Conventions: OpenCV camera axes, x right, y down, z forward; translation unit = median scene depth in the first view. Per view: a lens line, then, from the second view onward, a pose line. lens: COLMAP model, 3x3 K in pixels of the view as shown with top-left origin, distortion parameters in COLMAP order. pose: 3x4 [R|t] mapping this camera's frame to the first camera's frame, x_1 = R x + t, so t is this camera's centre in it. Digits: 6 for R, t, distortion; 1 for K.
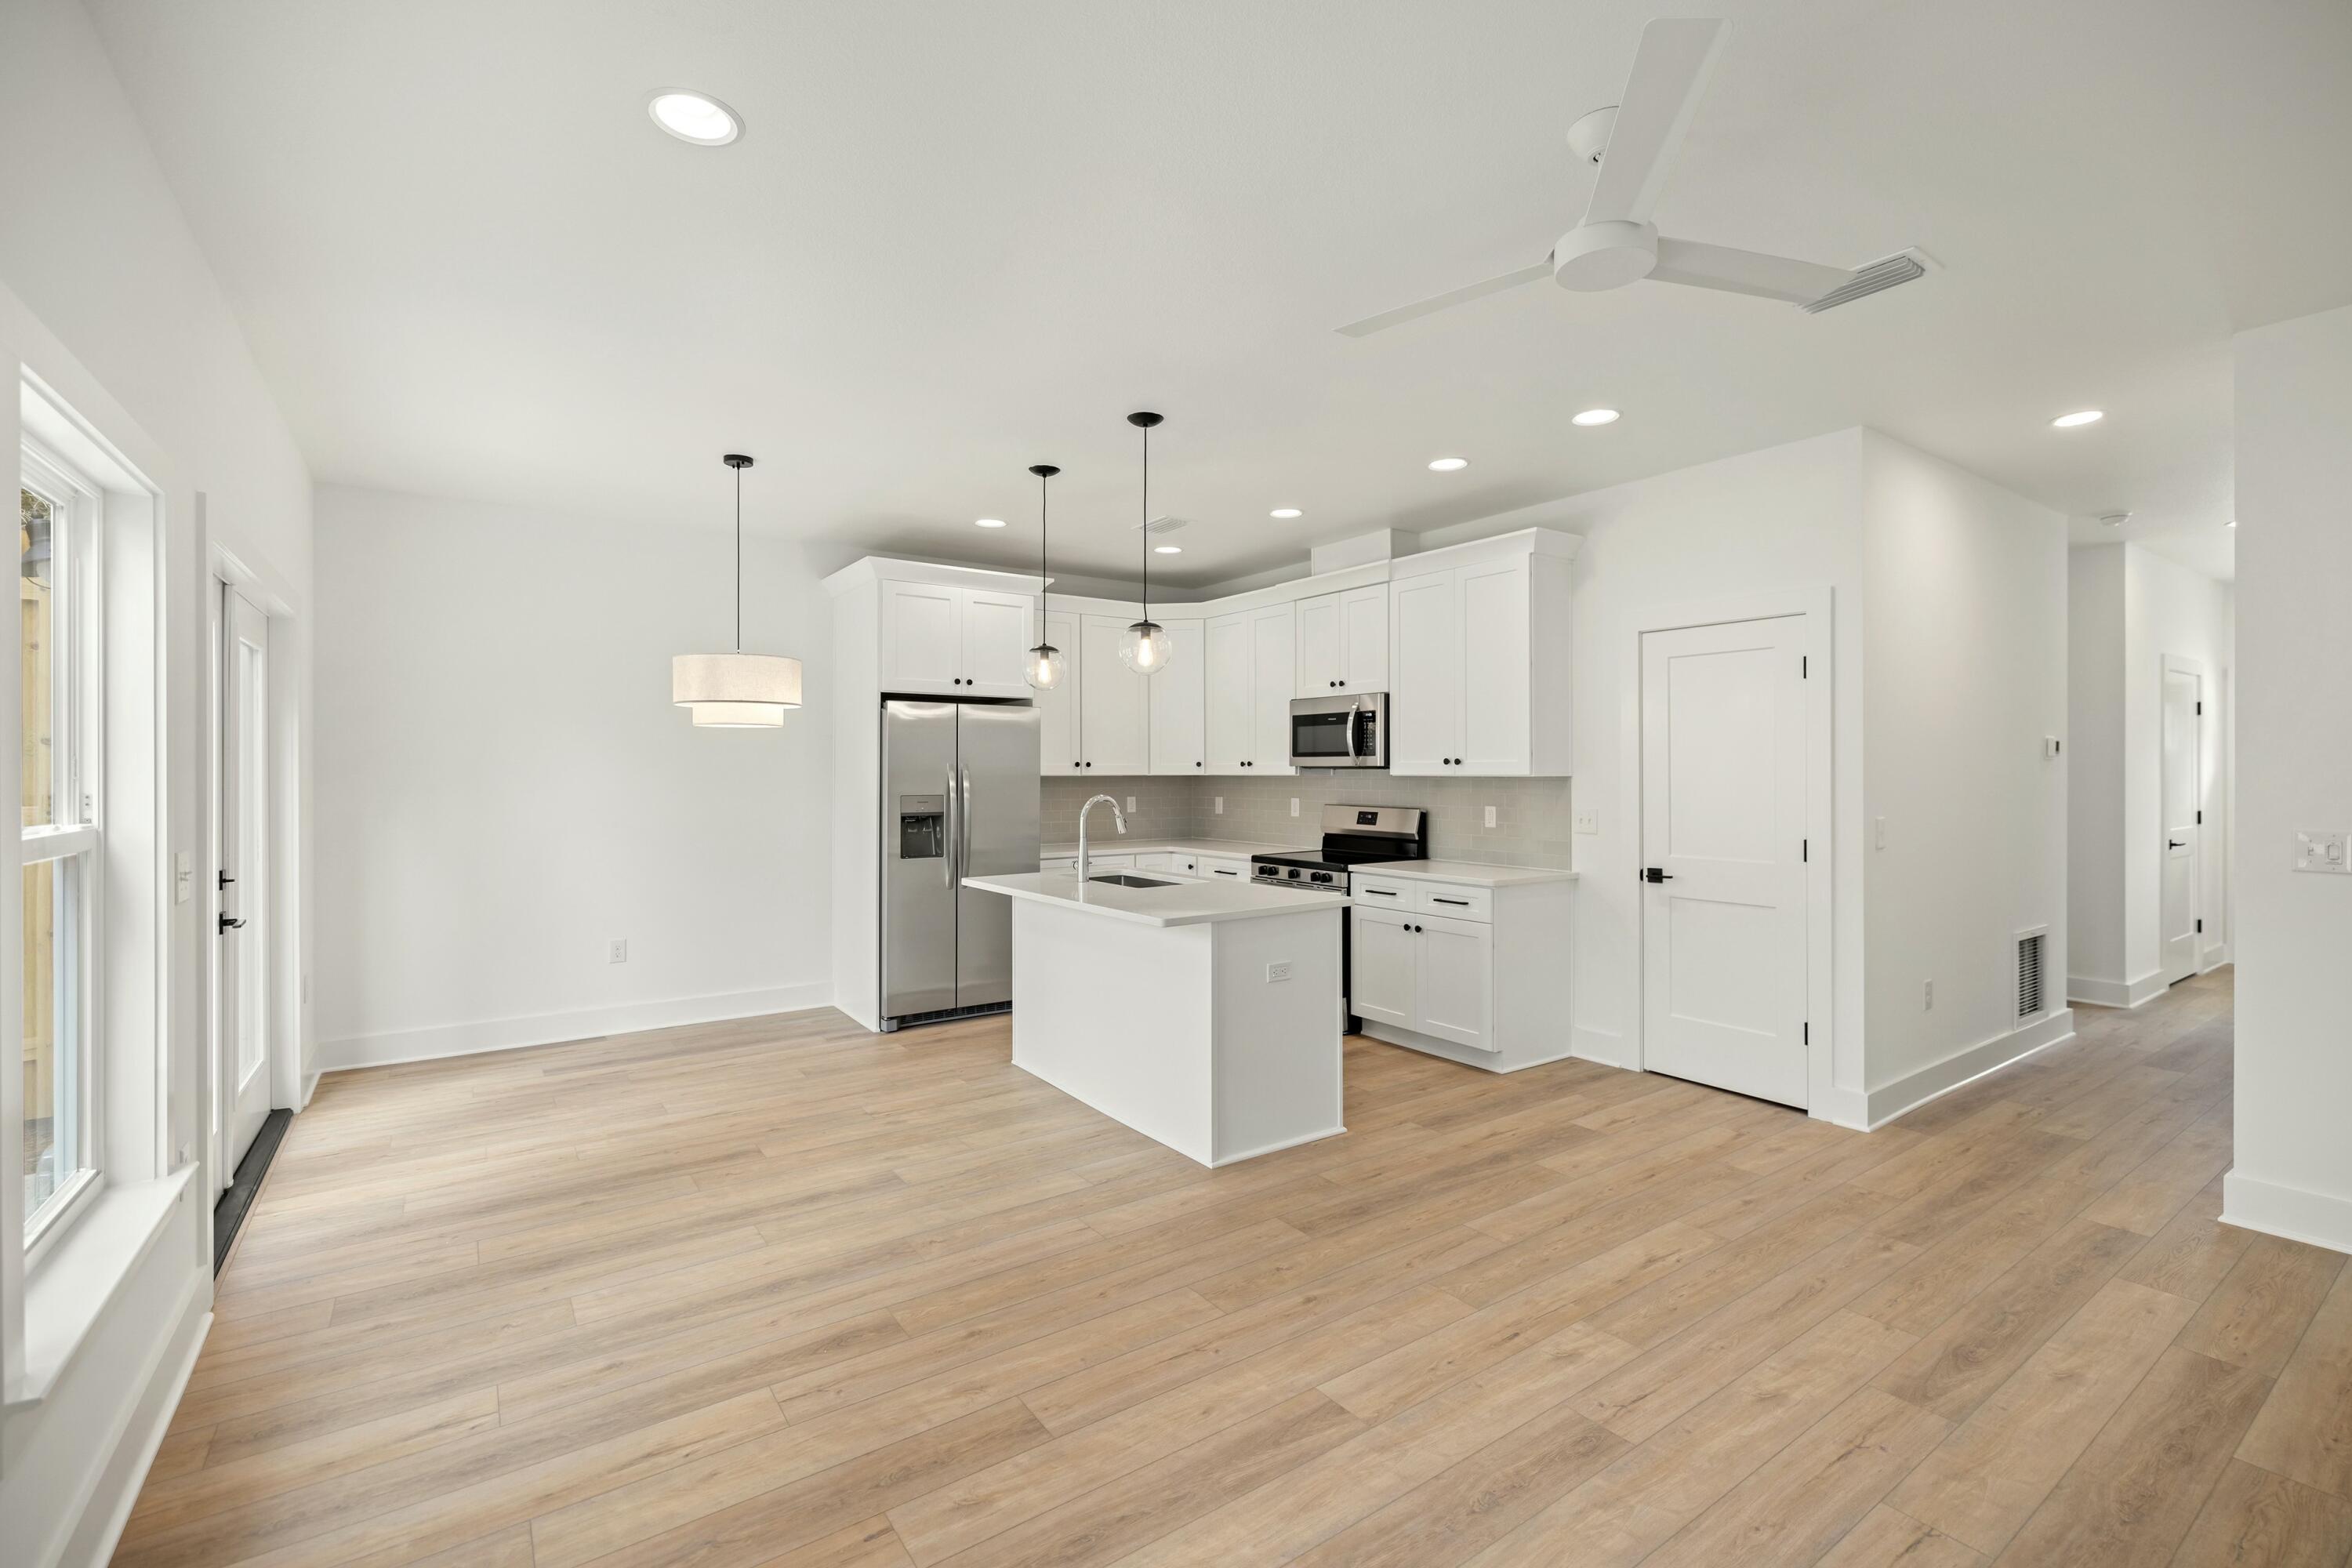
lens RADIAL K [[1010.0, 0, 1171.8], [0, 1010.0, 743.4], [0, 0, 1]] dist [0.000975, 0.000078]
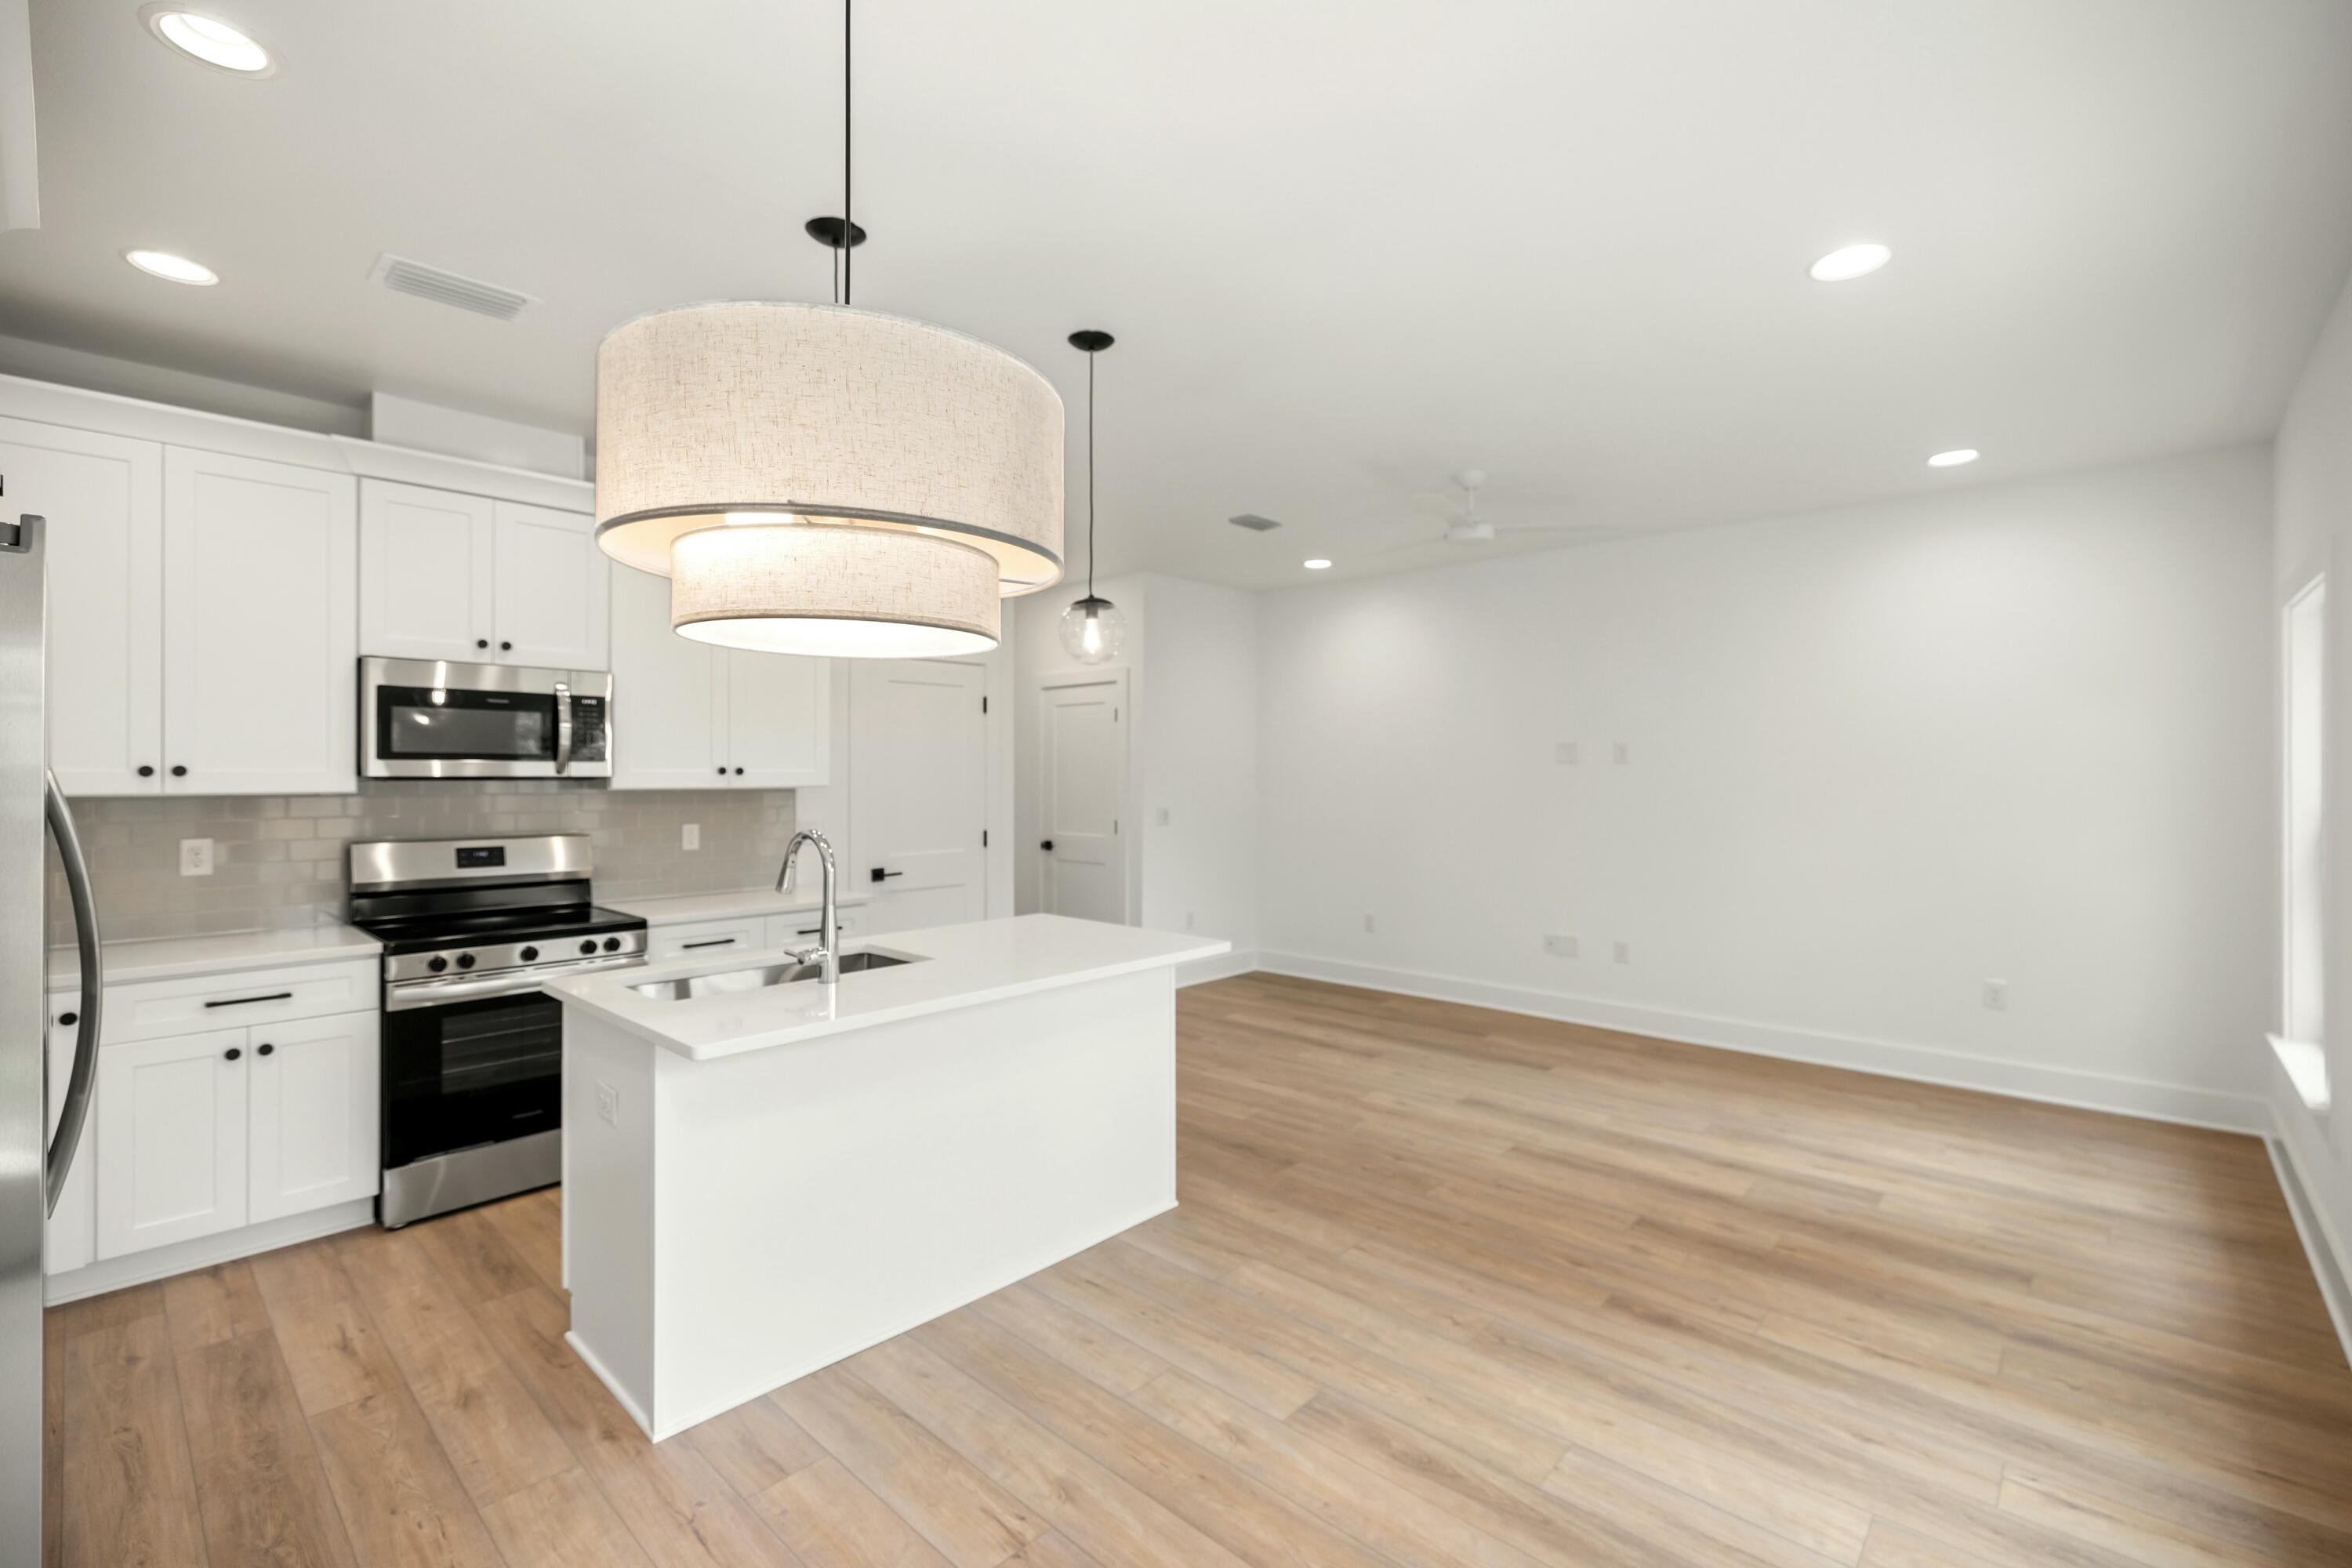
lens RADIAL K [[1041.3, 0, 1128.8], [0, 1041.3, 769.4], [0, 0, 1]] dist [-0.004082, -0.000570]
pose [[-0.190550, 0.003943, 0.981670, -0.711618], [-0.024414, 0.999664, -0.008754, 0.019126], [-0.981374, -0.025635, -0.190389, 0.974557]]
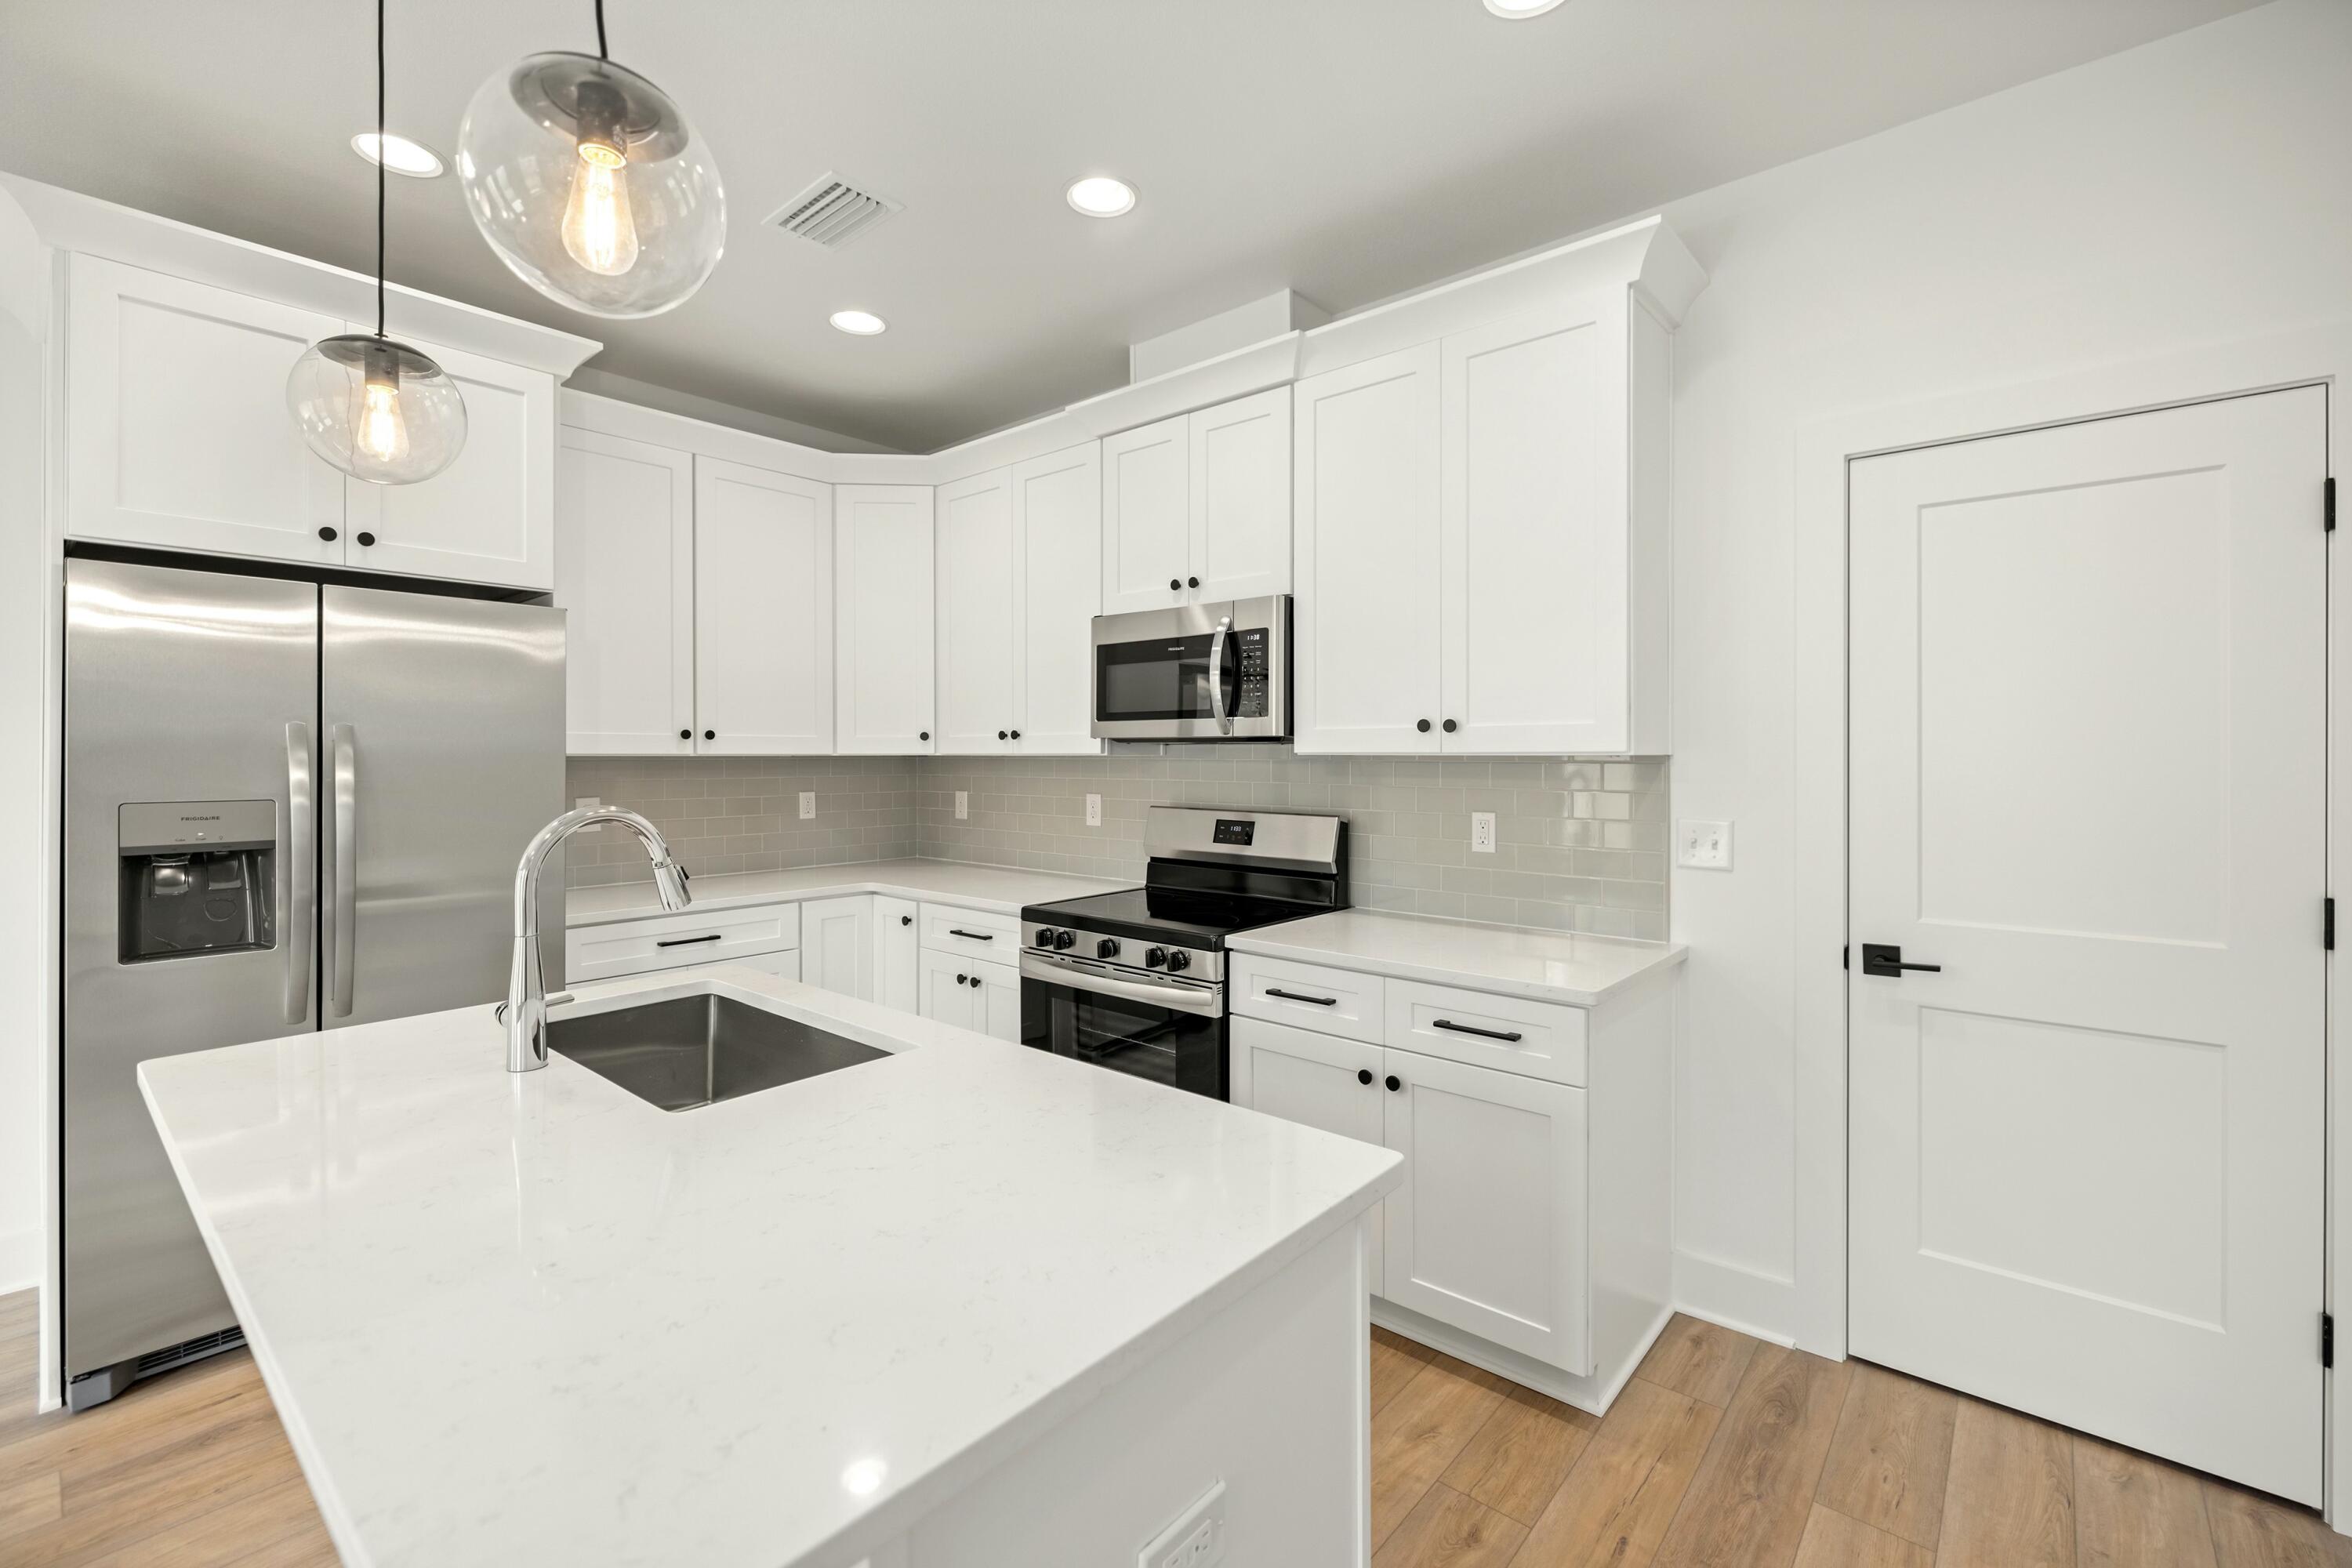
lens RADIAL K [[1000.1, 0, 1190.2], [0, 1000.1, 758.4], [0, 0, 1]] dist [-0.001674, -0.000137]
pose [[0.965001, -0.000257, 0.262245, 0.036903], [-0.007822, 0.999526, 0.029763, 0.023826], [-0.262128, -0.030773, 0.964542, 0.645911]]
